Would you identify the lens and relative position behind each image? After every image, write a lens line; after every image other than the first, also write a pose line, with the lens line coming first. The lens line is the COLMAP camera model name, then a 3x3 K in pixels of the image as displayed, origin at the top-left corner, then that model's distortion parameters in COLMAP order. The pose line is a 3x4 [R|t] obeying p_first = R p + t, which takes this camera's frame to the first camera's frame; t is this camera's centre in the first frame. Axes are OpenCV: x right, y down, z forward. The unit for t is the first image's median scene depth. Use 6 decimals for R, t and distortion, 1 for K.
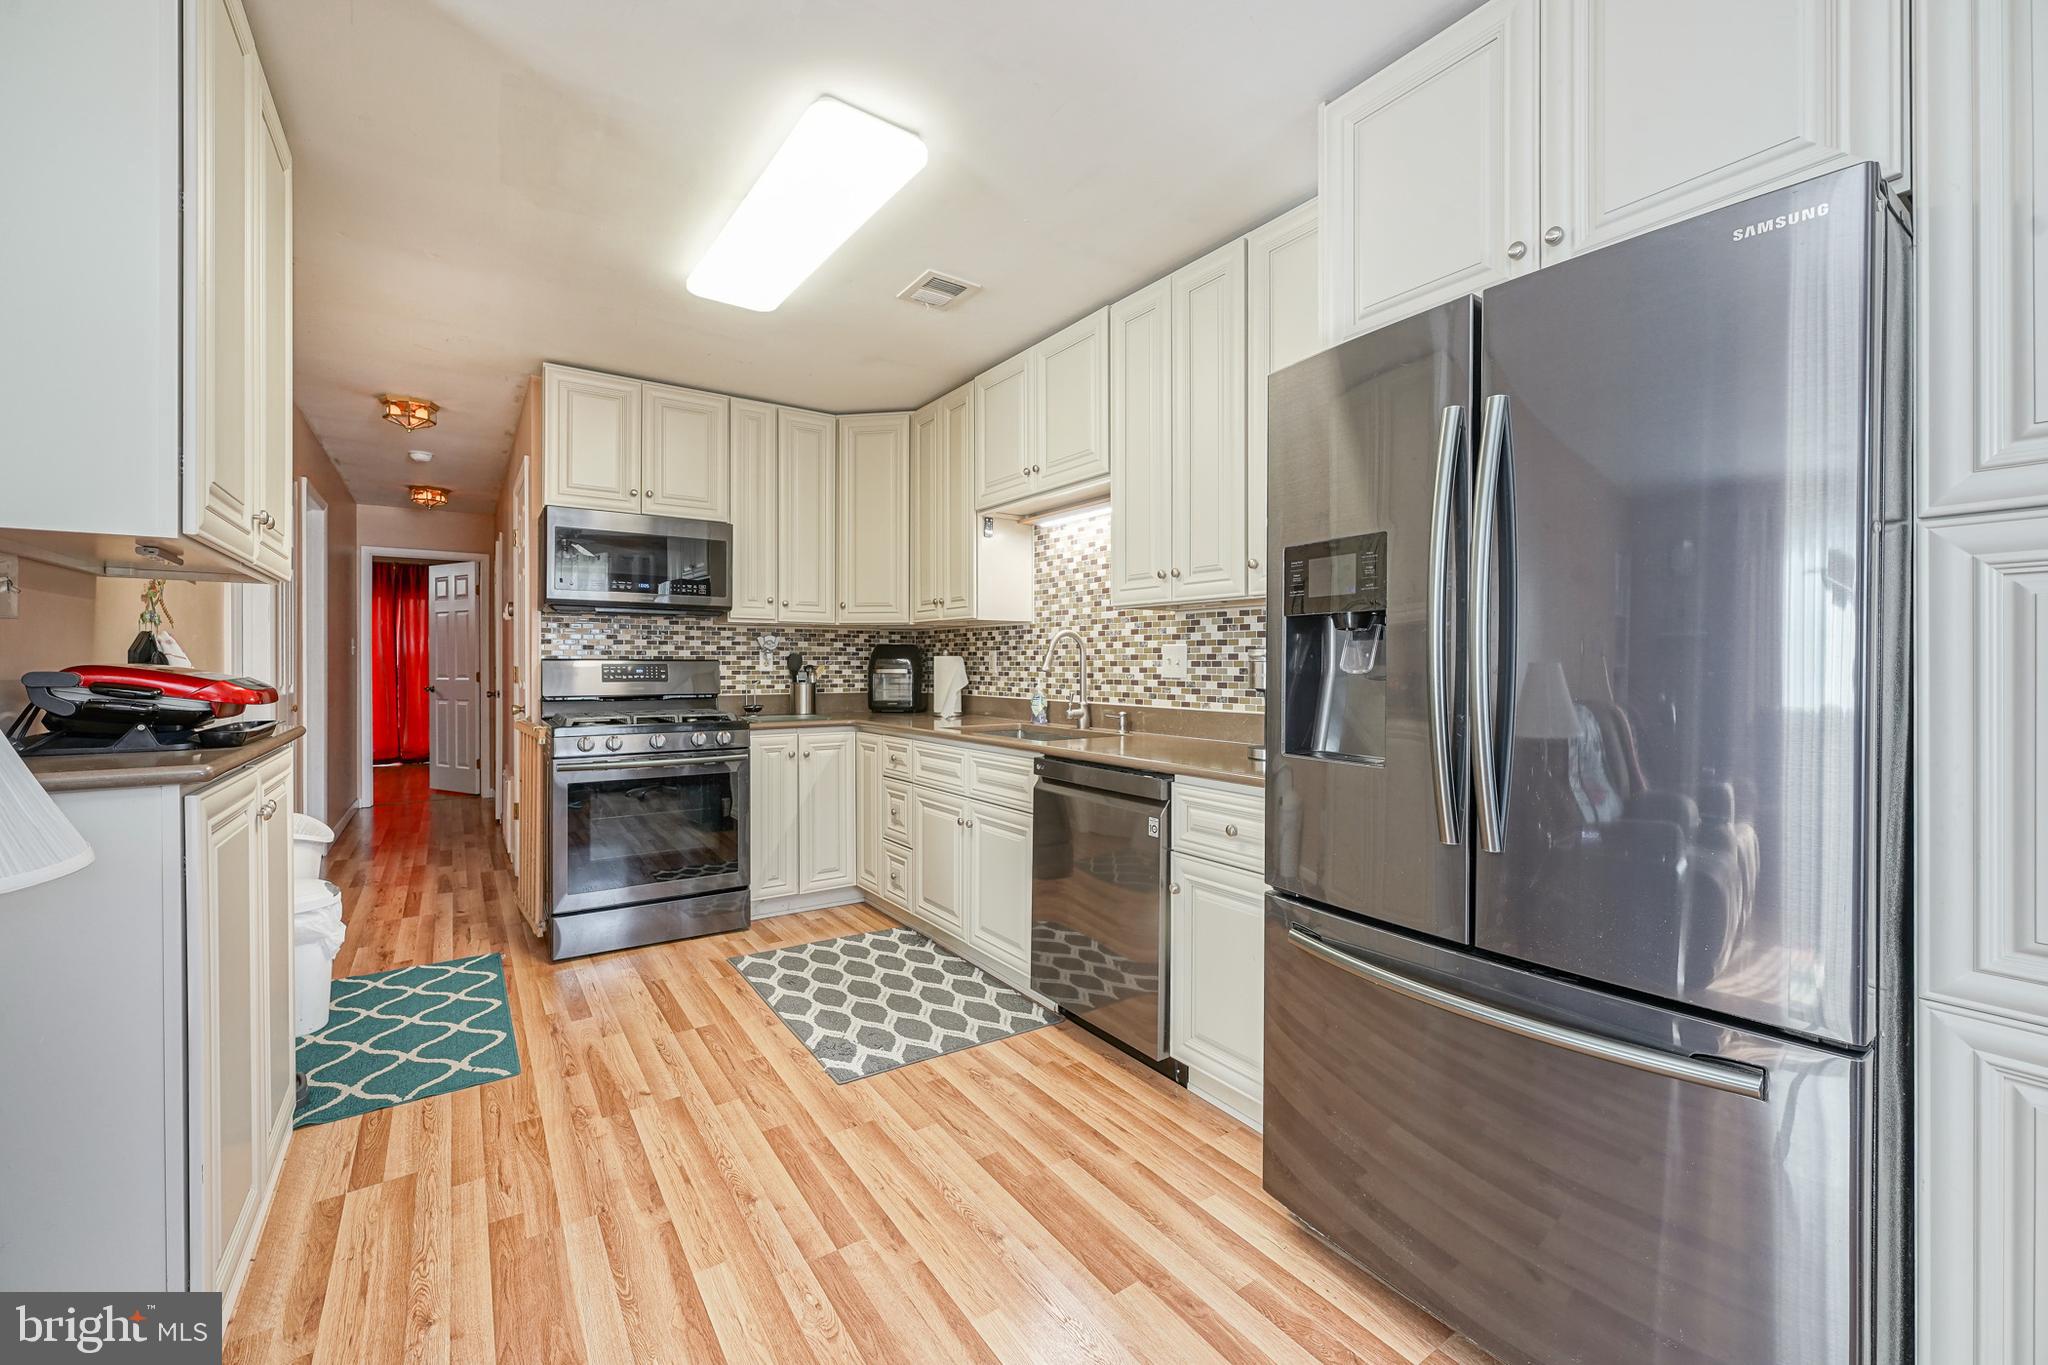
lens RADIAL K [[862.8, 0, 1018.7], [0, 862.8, 668.4], [0, 0, 1]] dist [-0.000700, -0.000275]
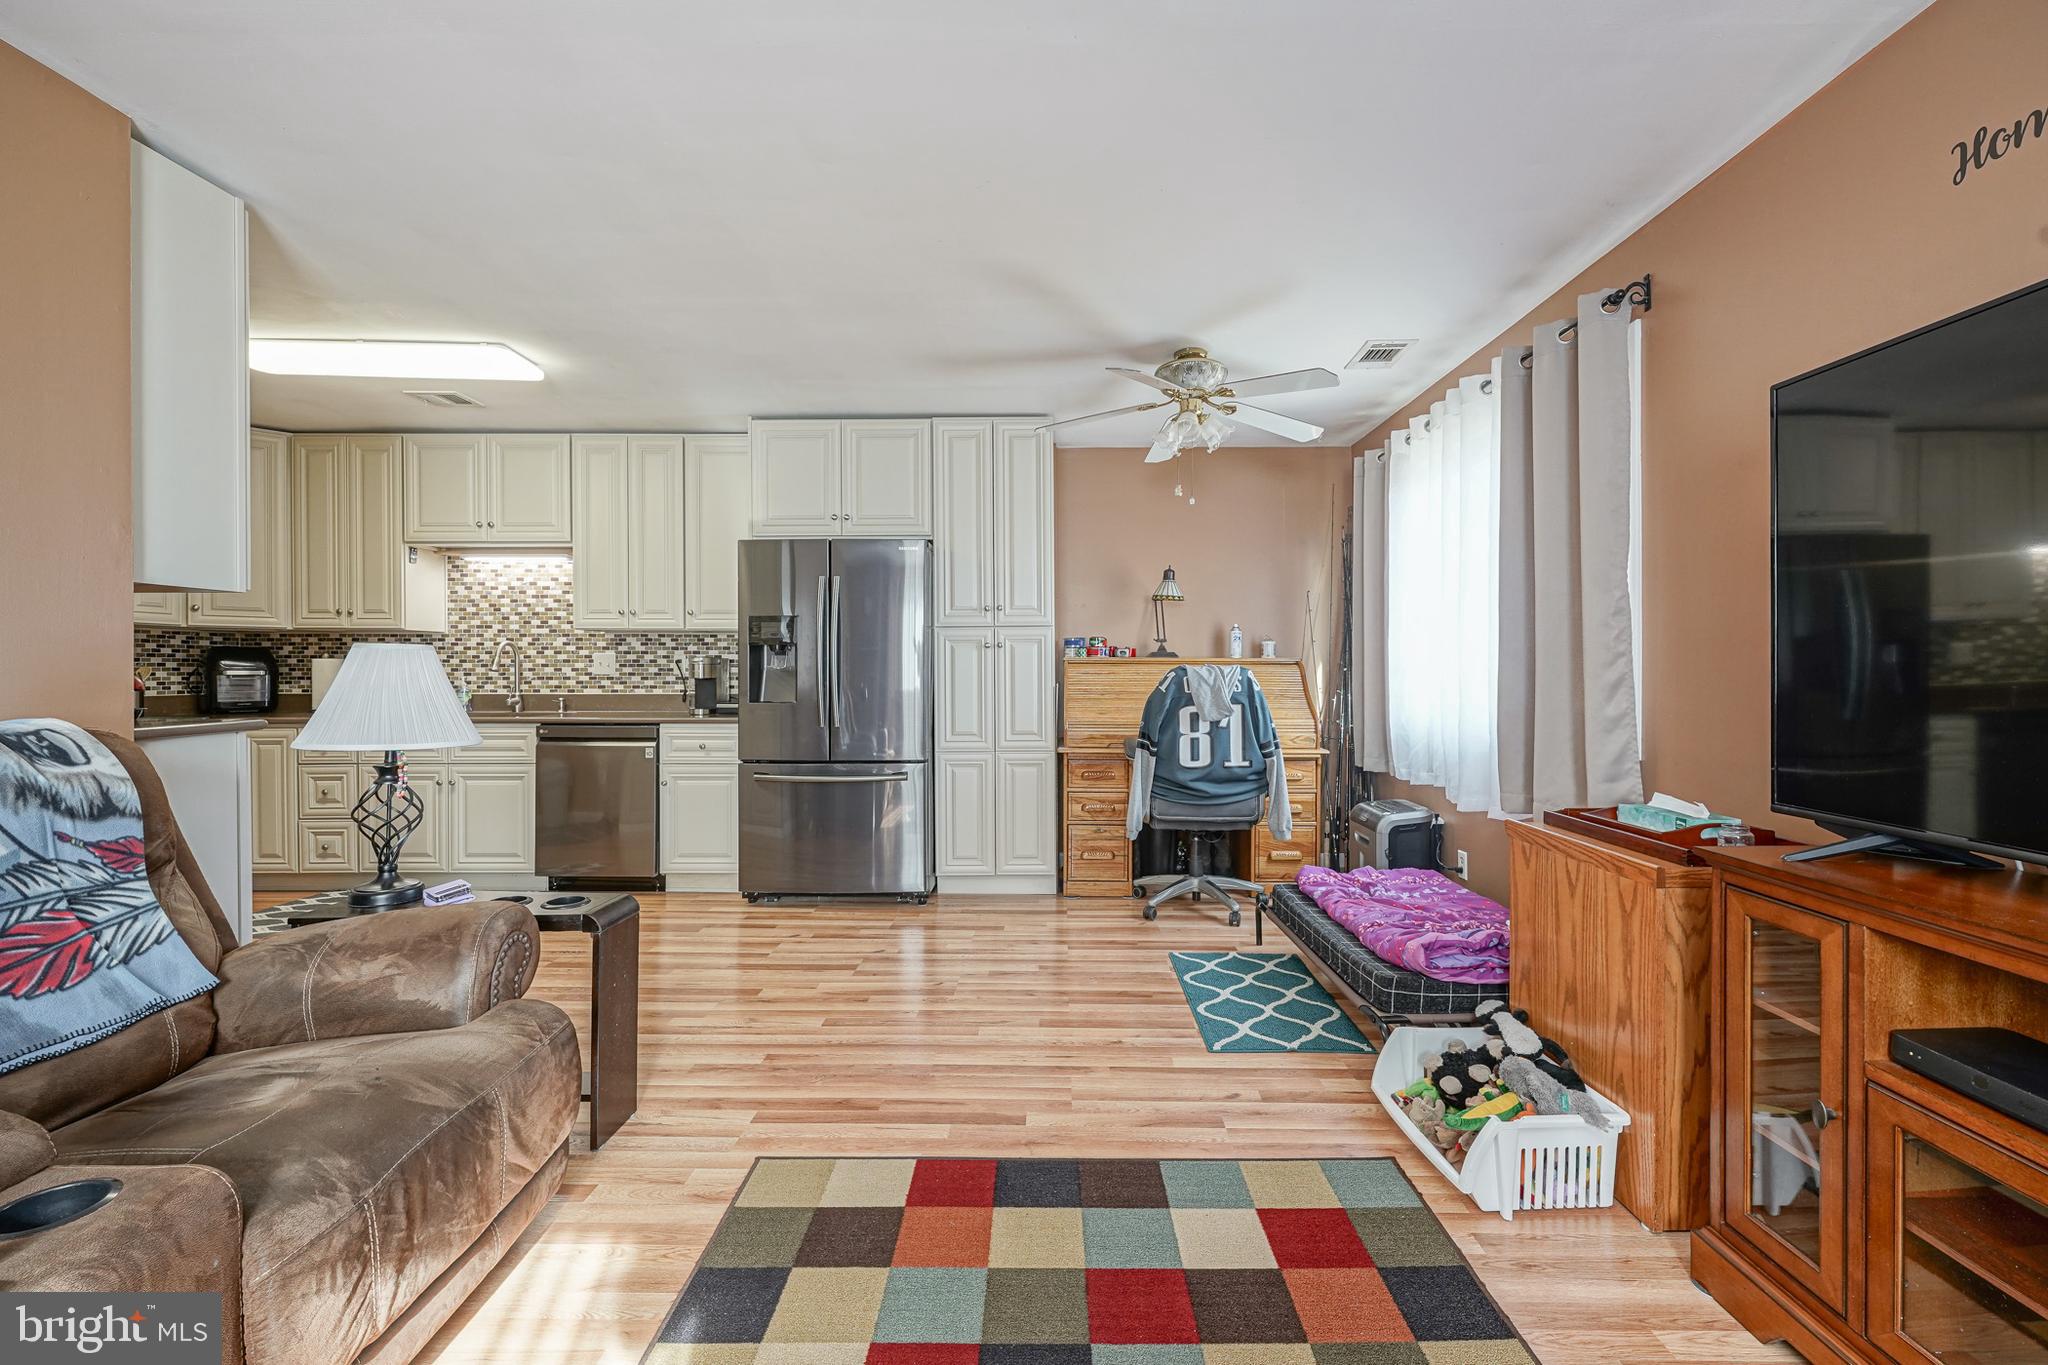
lens RADIAL K [[902.6, 0, 1052.9], [0, 902.6, 676.6], [0, 0, 1]] dist [-0.001465, 0.000115]
pose [[0.605404, -0.006476, 0.795892, -0.556449], [0.004575, 0.999979, 0.004657, 0.009761], [-0.795905, 0.000822, 0.605420, -0.562631]]
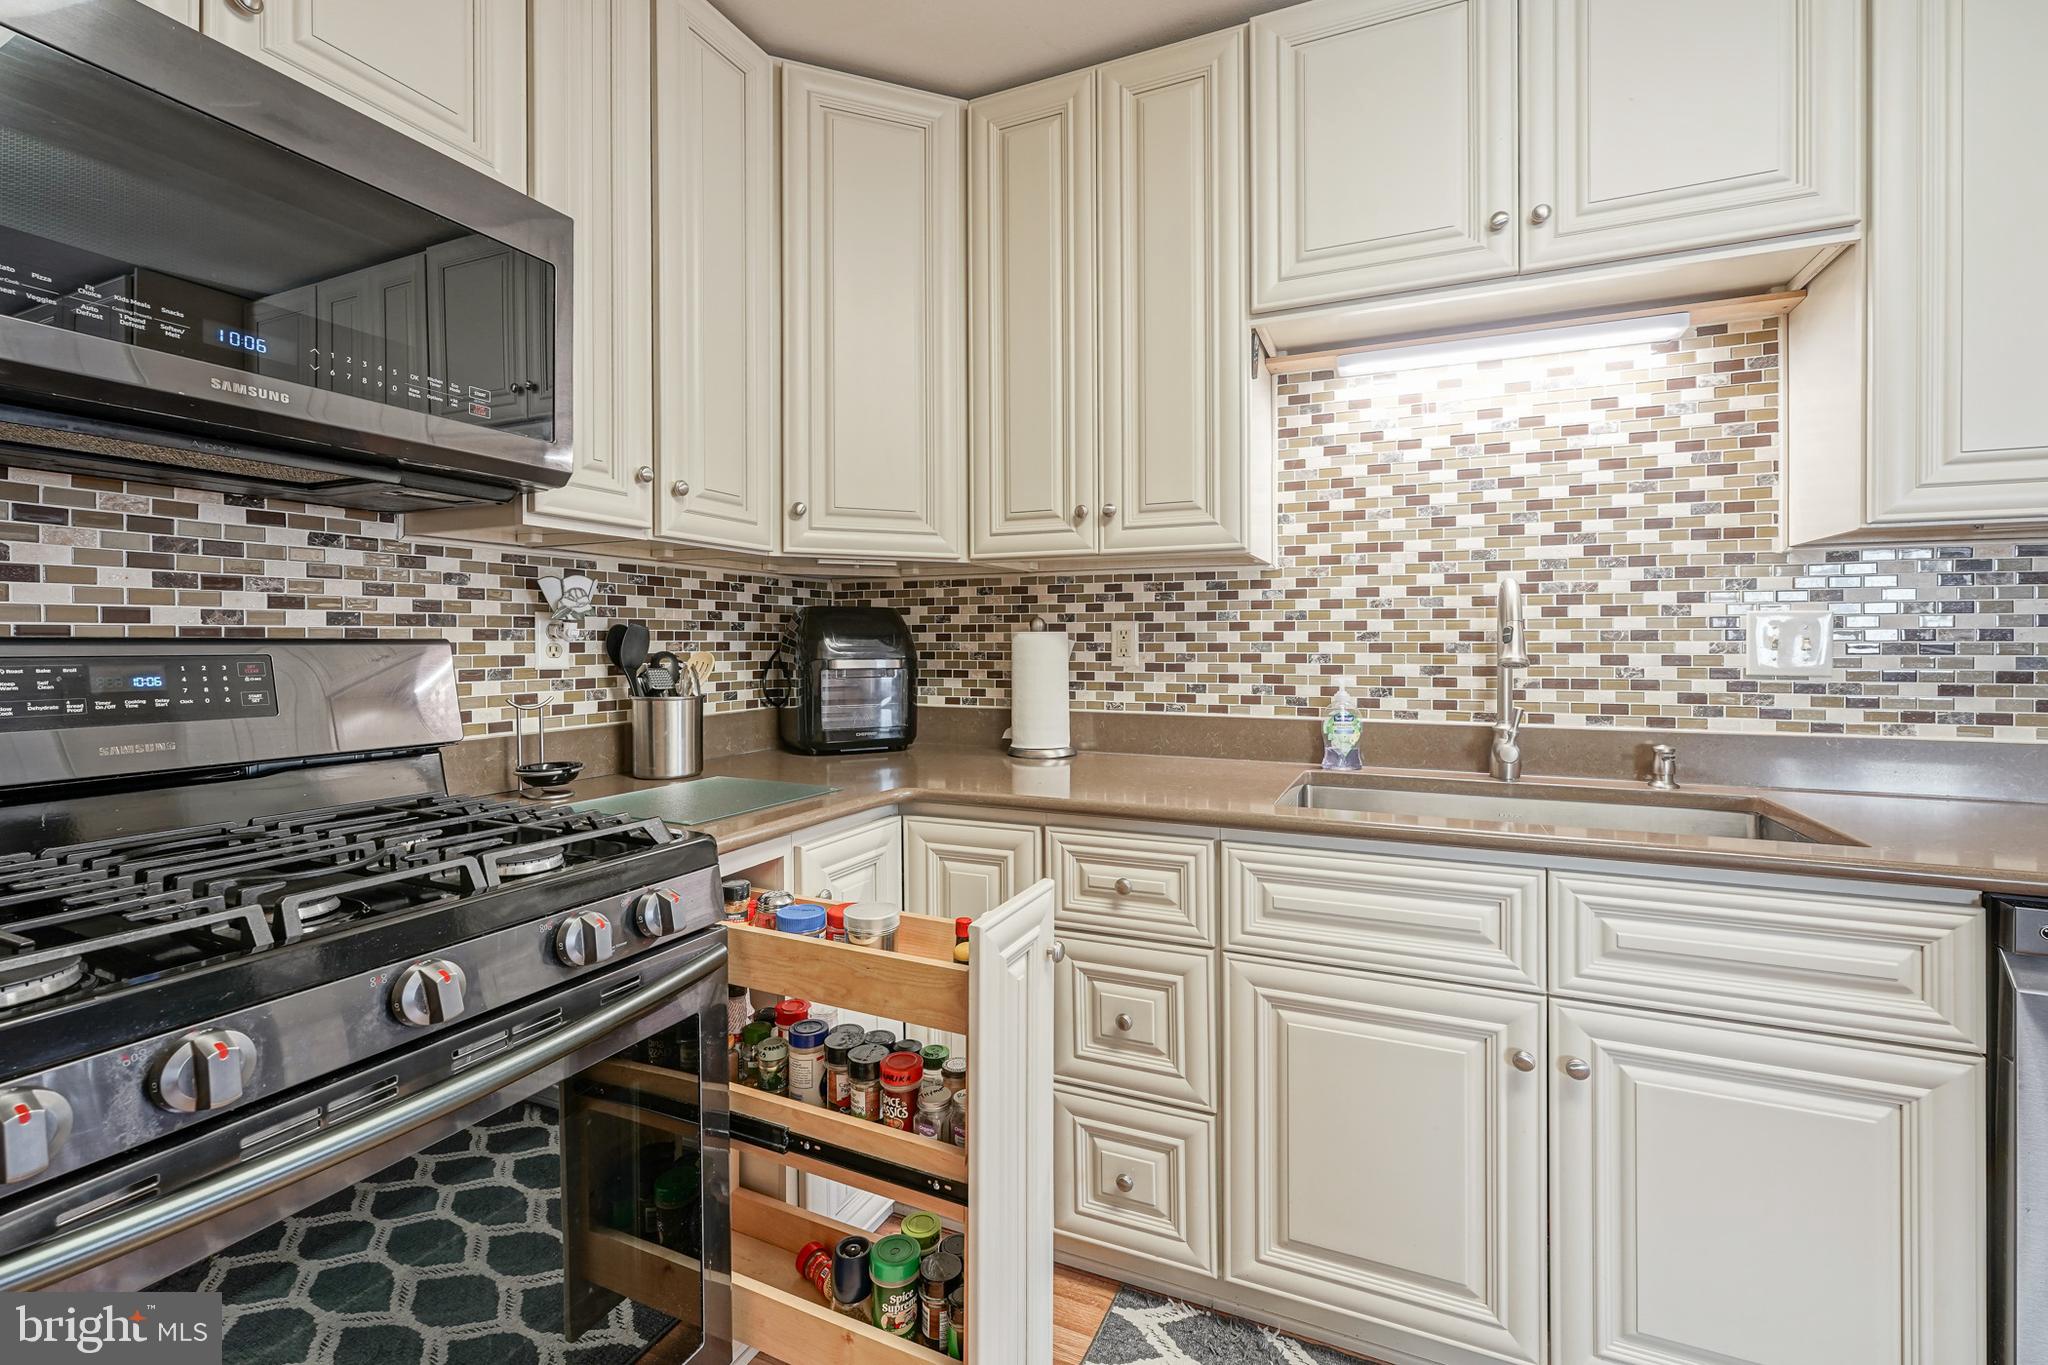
lens RADIAL K [[883.0, 0, 1128.0], [0, 883.0, 643.8], [0, 0, 1]] dist [-0.001233, 0.000873]
pose [[0.828098, -0.002722, 0.560577, -0.388243], [0.004730, 0.999987, -0.002132, -0.007727], [-0.560564, 0.004417, 0.828099, 0.695687]]
